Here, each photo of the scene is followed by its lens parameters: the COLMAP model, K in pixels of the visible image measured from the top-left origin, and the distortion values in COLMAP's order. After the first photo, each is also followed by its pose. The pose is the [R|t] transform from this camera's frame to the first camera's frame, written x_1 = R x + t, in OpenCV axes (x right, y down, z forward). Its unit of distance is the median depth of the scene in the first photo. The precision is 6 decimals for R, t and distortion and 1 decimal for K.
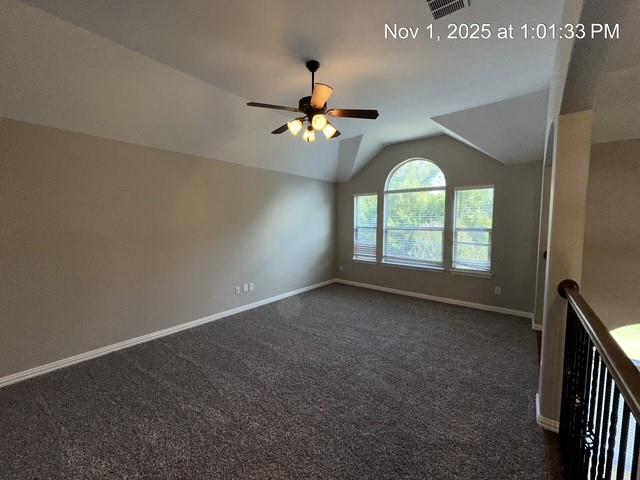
lens RADIAL K [[253.8, 0, 322.8], [0, 253.8, 239.2], [0, 0, 1]] dist [-0.003033, 0.000266]
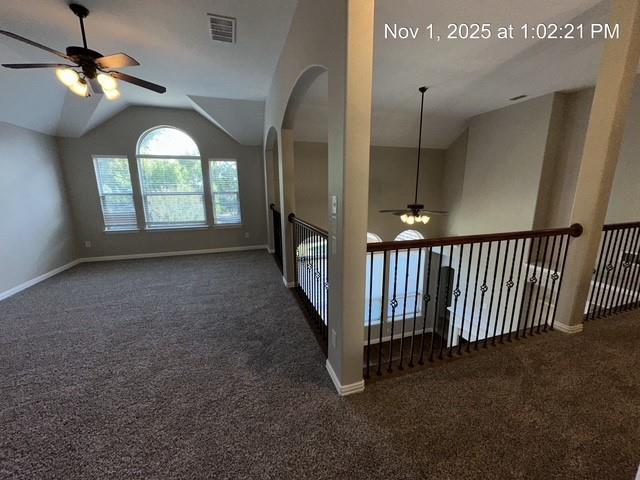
lens RADIAL K [[253.8, 0, 319.1], [0, 253.8, 239.7], [0, 0, 1]] dist [-0.003033, 0.000266]
pose [[0.550932, -0.172768, 0.816472, -0.262460], [0.068031, 0.984378, 0.162392, 0.021511], [-0.831773, -0.033921, 0.554079, -0.142120]]
